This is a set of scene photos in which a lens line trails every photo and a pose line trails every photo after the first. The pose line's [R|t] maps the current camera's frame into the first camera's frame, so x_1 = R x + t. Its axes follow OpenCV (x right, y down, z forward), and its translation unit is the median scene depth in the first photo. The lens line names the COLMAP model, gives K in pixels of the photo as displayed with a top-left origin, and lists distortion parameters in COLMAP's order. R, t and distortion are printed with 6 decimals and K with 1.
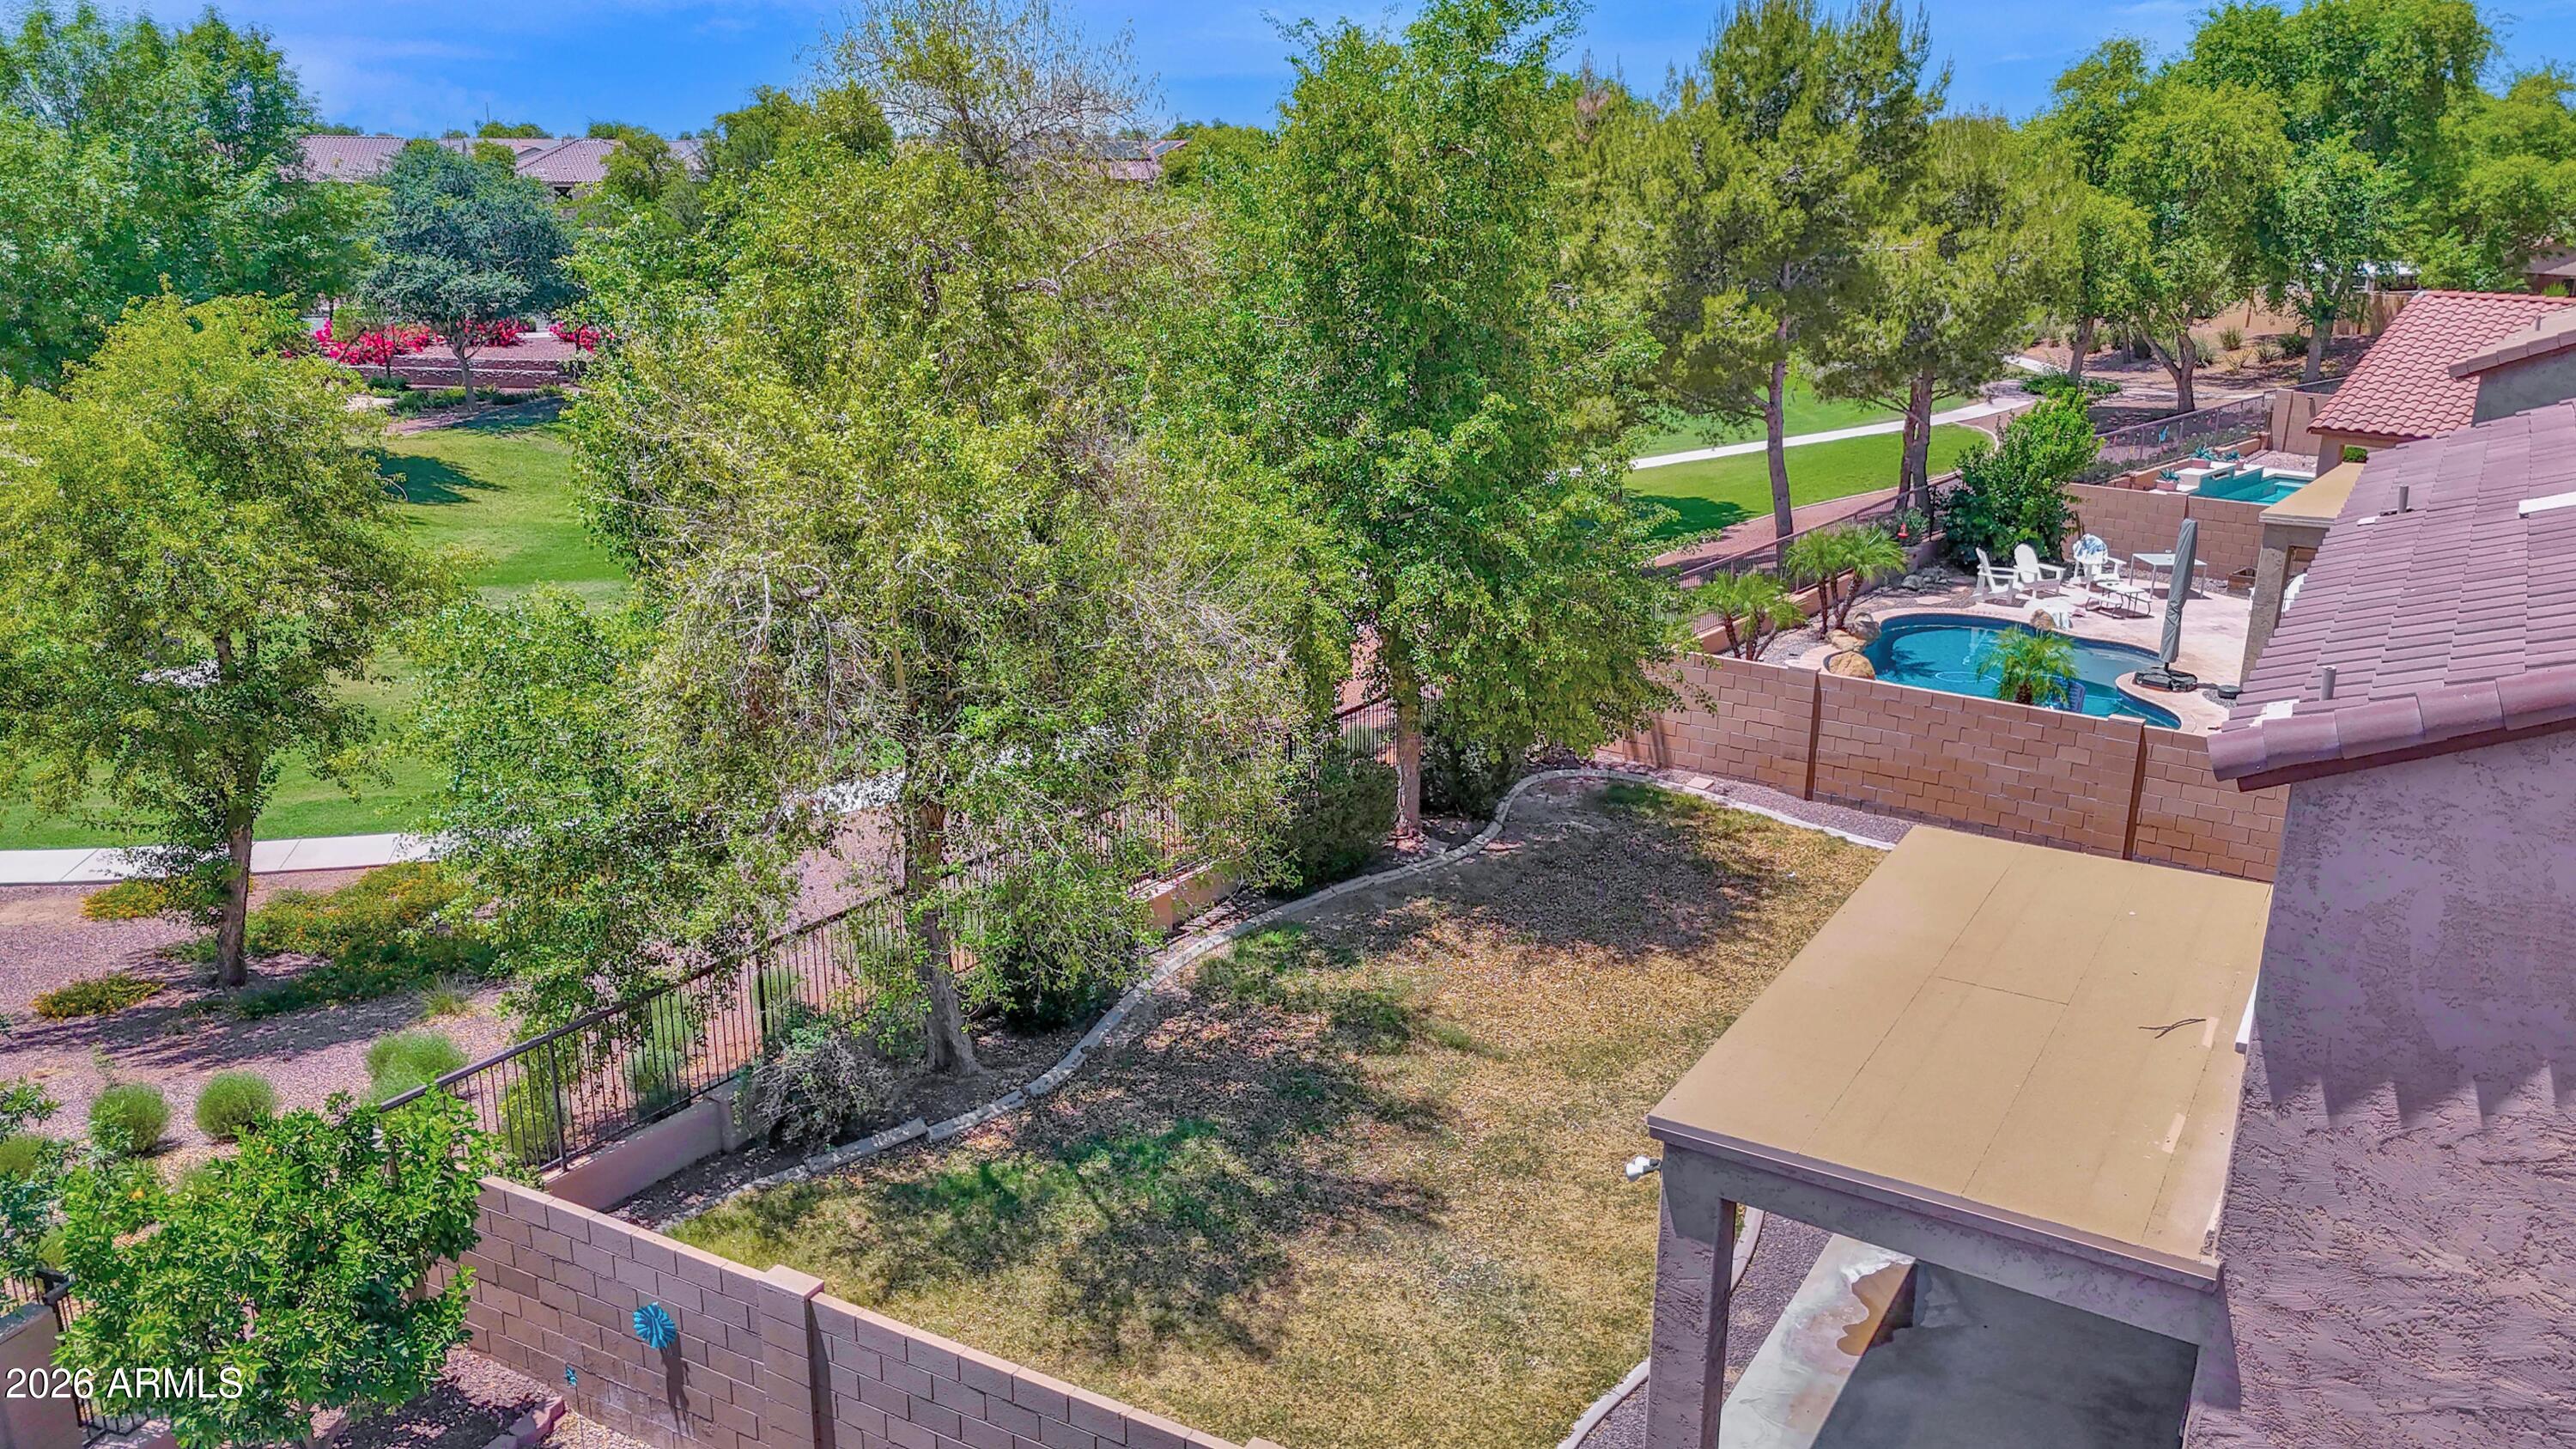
lens RADIAL K [[1944.7, 0, 1288.0], [0, 1944.7, 724.5], [0, 0, 1]] dist [0.069330, -0.059949]
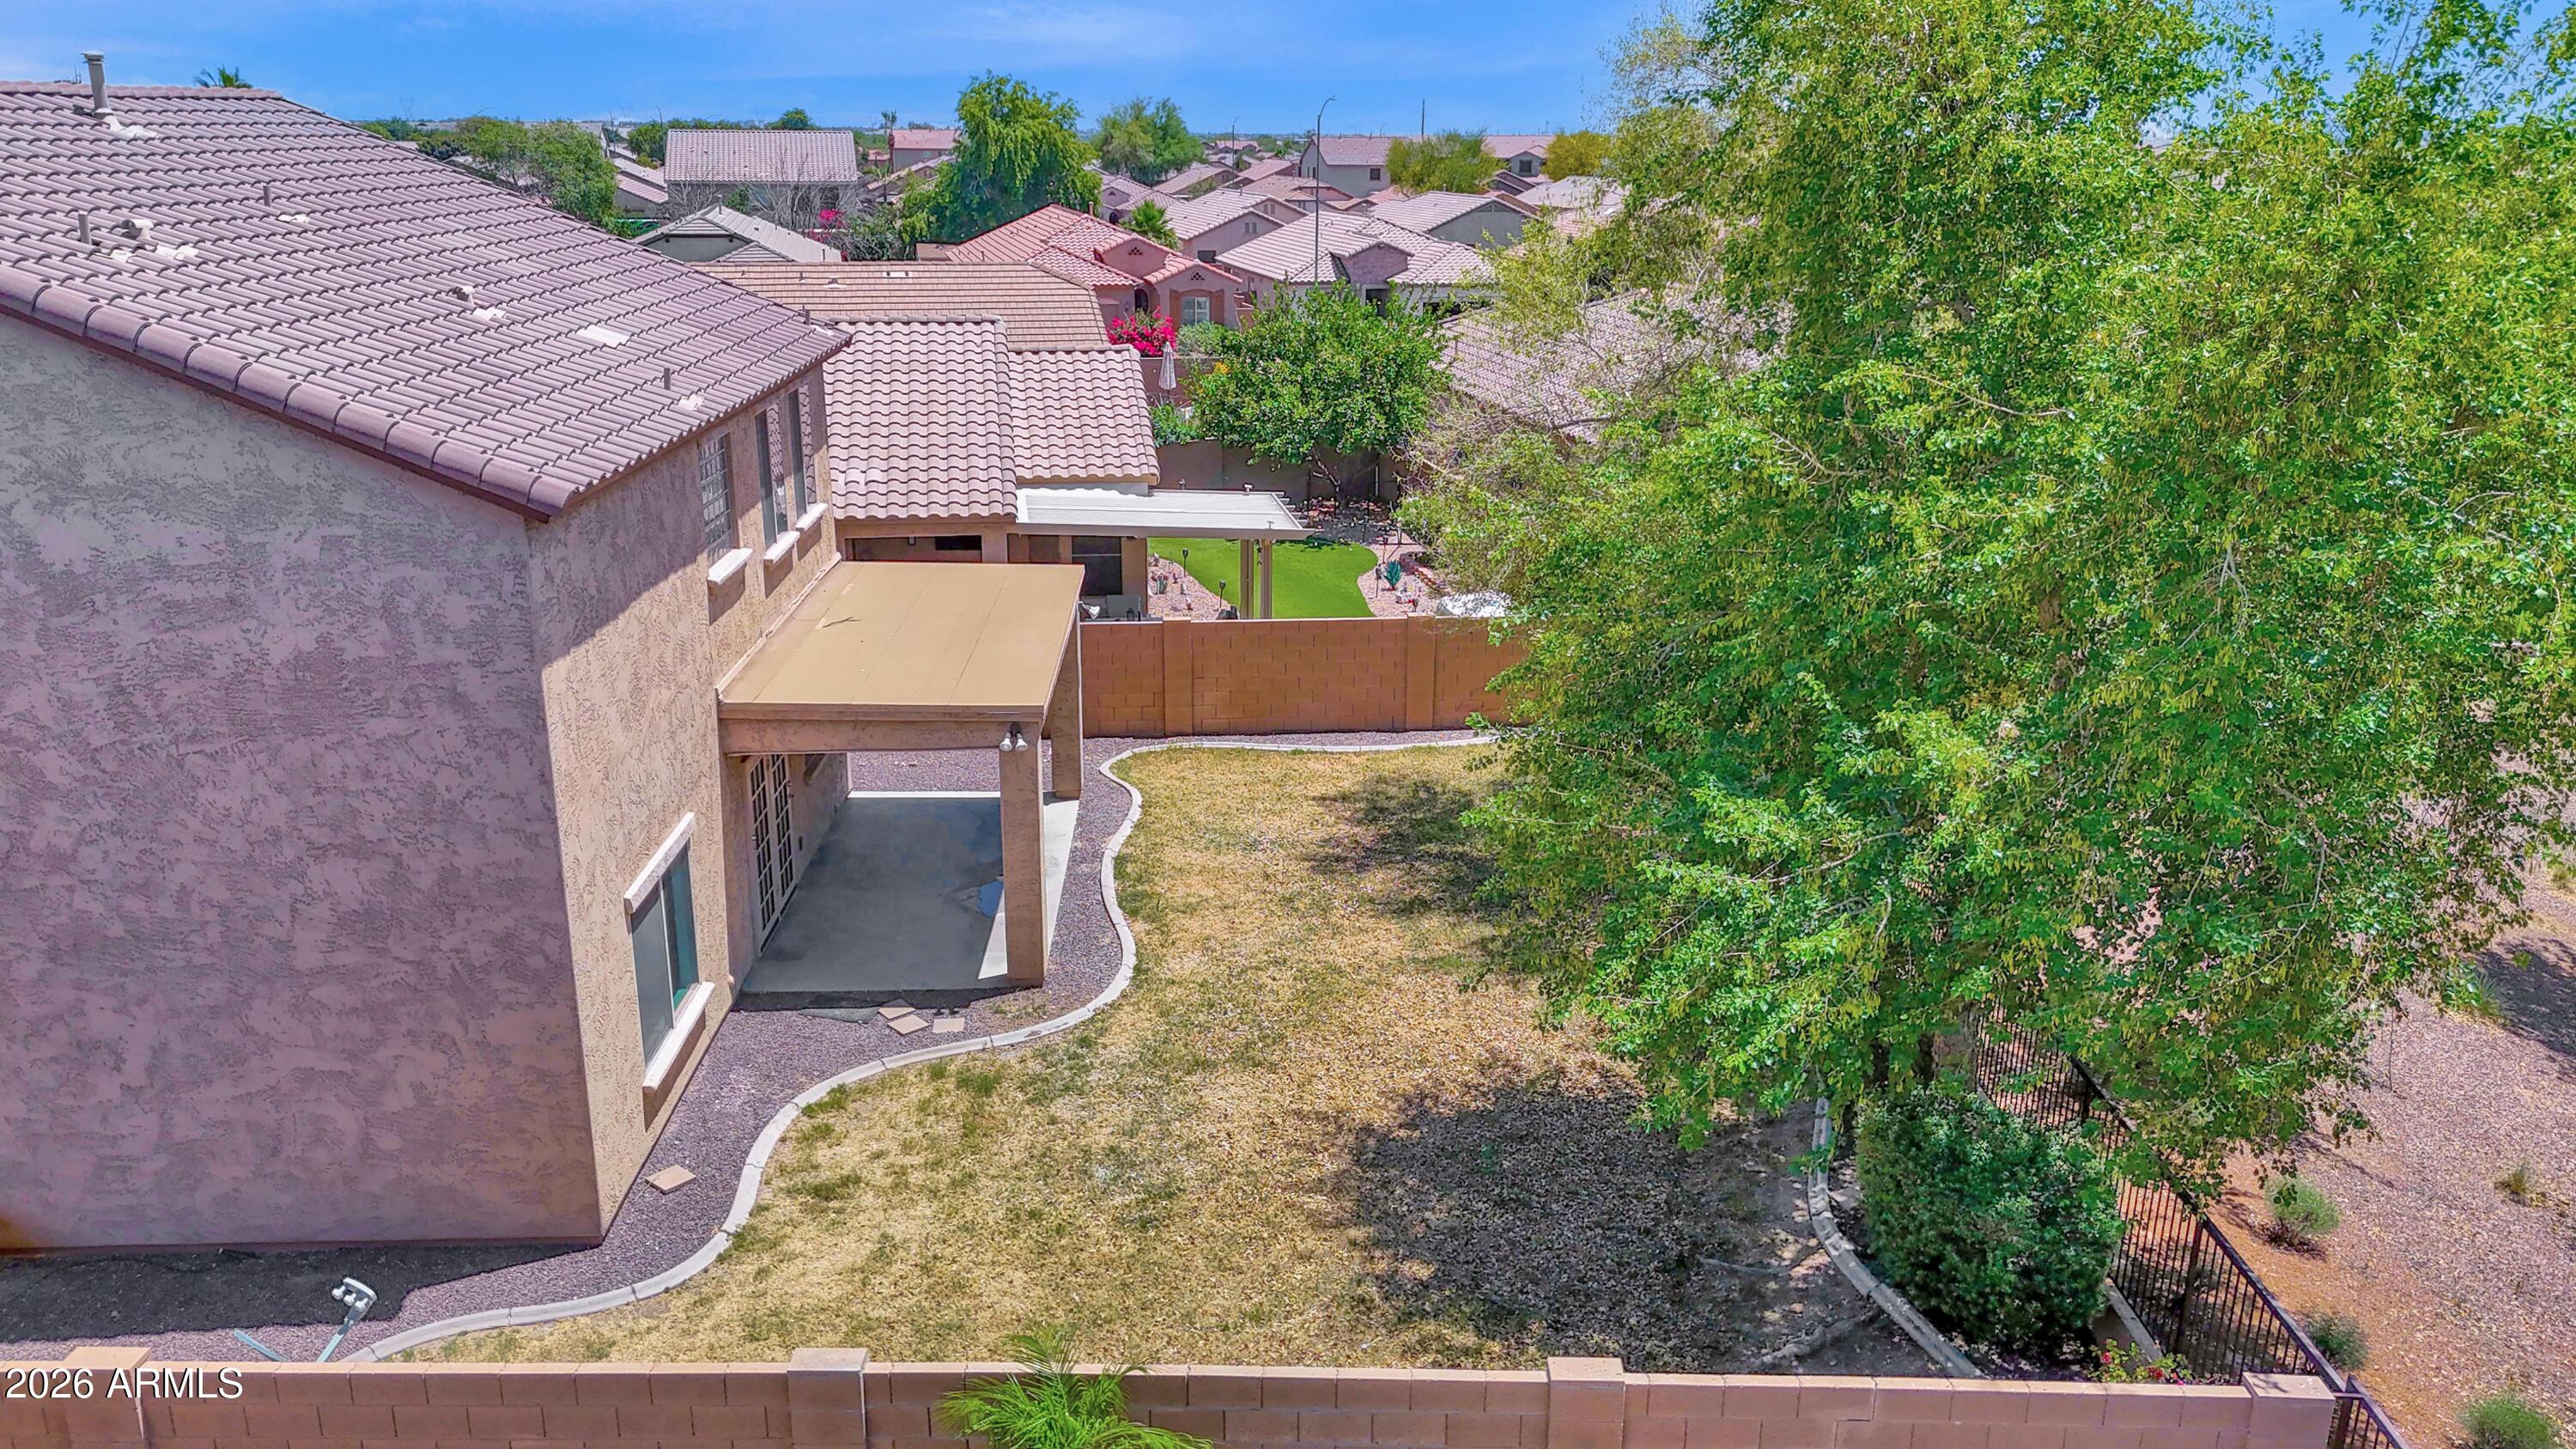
lens RADIAL K [[1856.7, 0, 1215.9], [0, 1856.7, 720.5], [0, 0, 1]] dist [0.047803, -0.001671]
pose [[-0.853585, 0.146015, -0.500072, 0.713226], [-0.153208, 0.847106, 0.508860, -0.460009], [0.497915, 0.510970, -0.700707, 1.672134]]
